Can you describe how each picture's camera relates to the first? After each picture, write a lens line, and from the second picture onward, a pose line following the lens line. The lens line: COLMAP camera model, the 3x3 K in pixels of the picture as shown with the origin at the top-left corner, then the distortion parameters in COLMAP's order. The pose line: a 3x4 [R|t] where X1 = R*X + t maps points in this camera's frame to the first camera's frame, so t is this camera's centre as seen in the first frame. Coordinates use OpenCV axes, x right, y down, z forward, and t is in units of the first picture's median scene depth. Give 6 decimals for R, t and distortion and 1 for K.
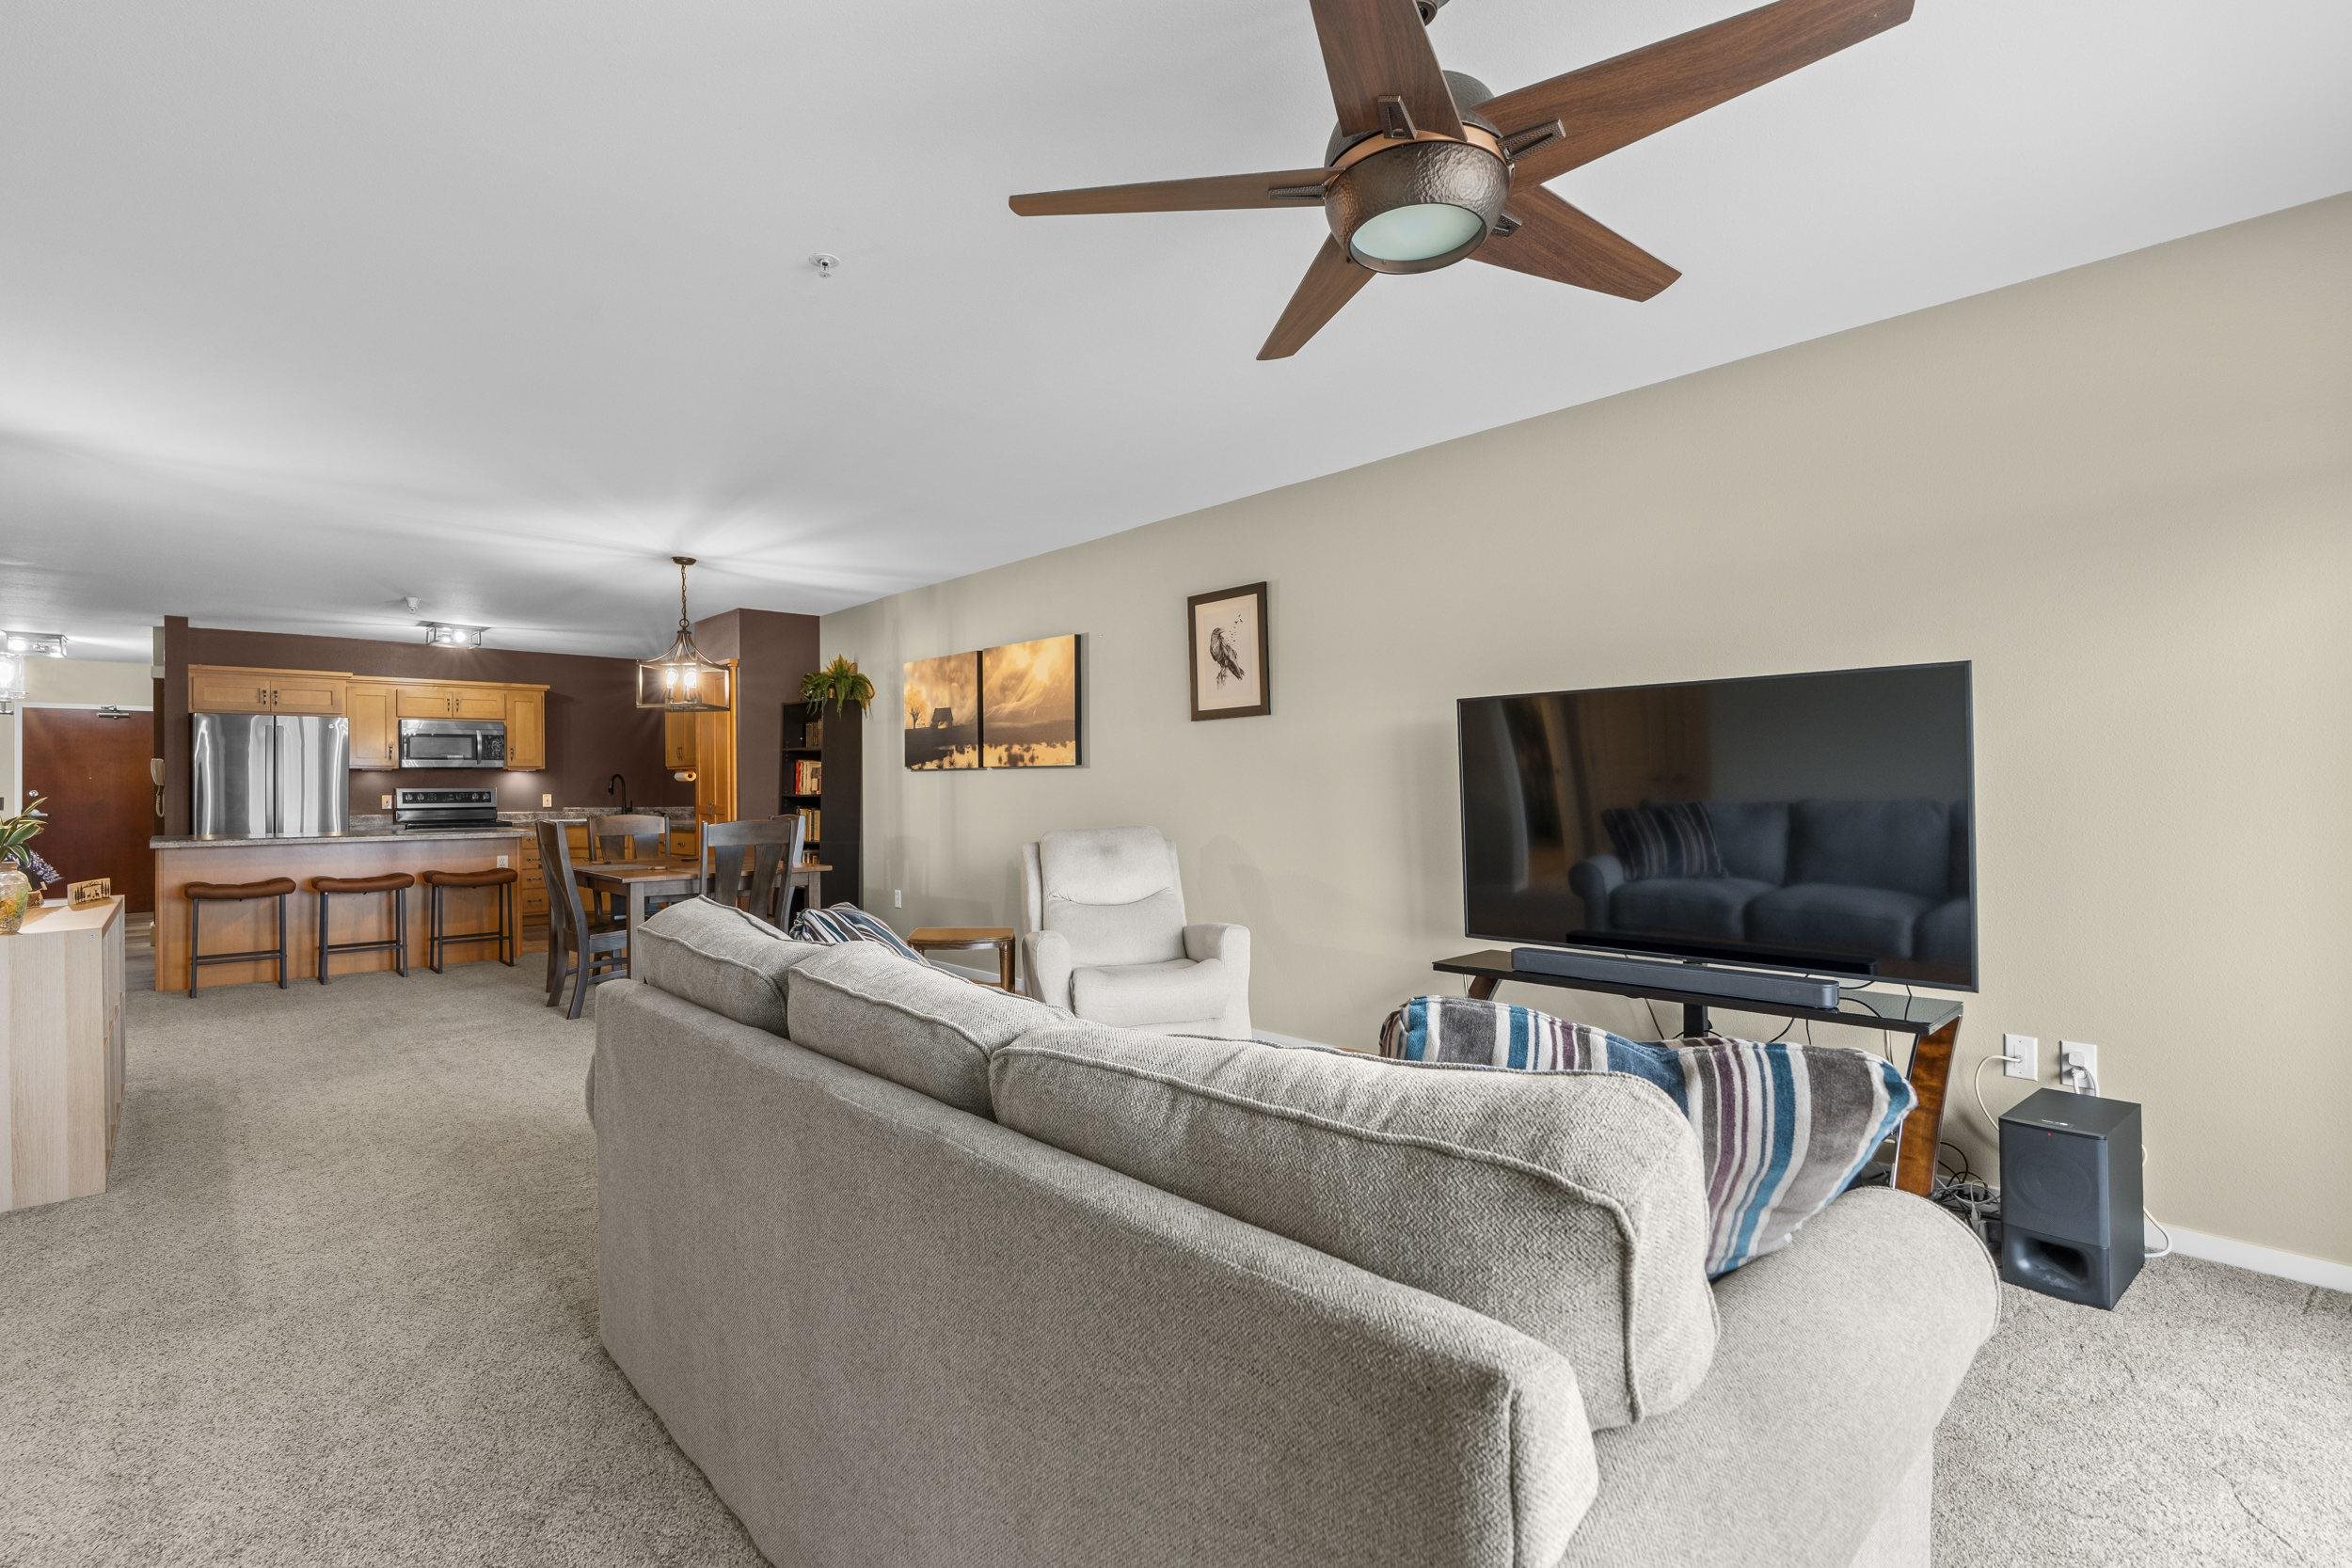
lens RADIAL K [[1068.4, 0, 1163.1], [0, 1068.4, 784.0], [0, 0, 1]] dist [-0.006490, 0.001580]
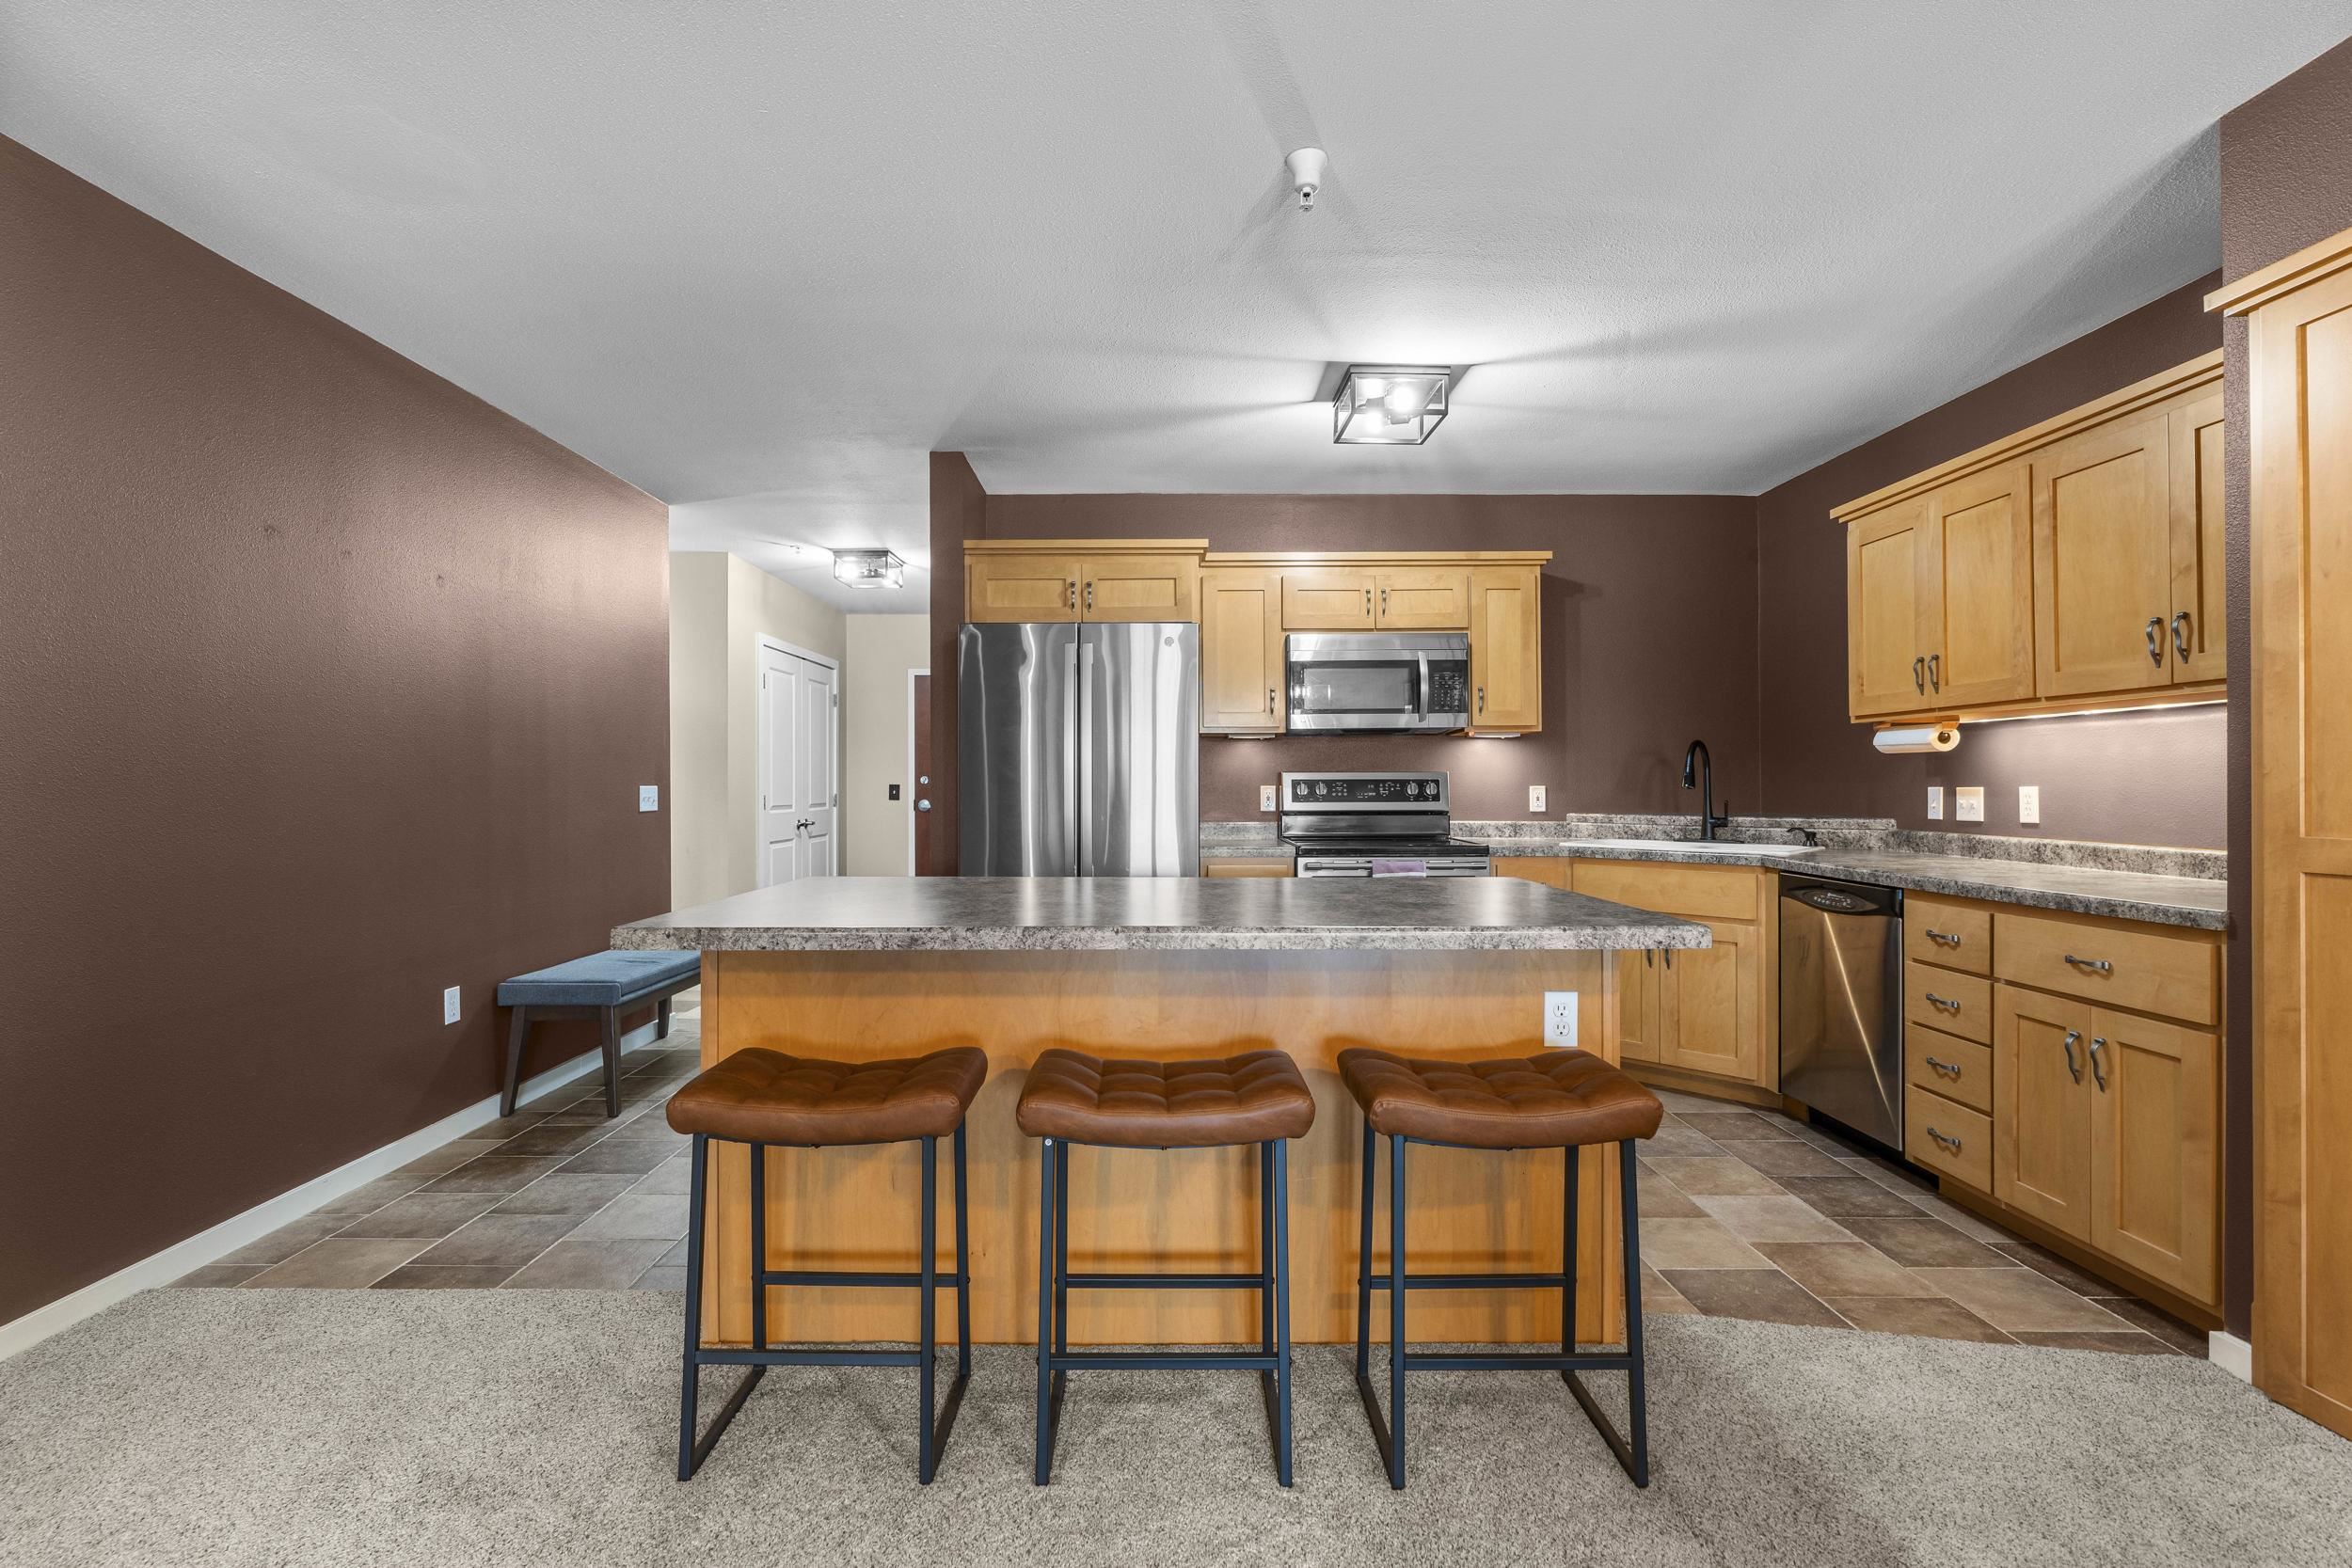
lens RADIAL K [[1062.2, 0, 1164.7], [0, 1062.2, 779.5], [0, 0, 1]] dist [-0.008892, 0.003829]
pose [[0.733829, 0.003219, -0.679327, -0.540496], [-0.001620, 0.999994, 0.002988, 0.008294], [0.679332, -0.001092, 0.733830, 0.766264]]
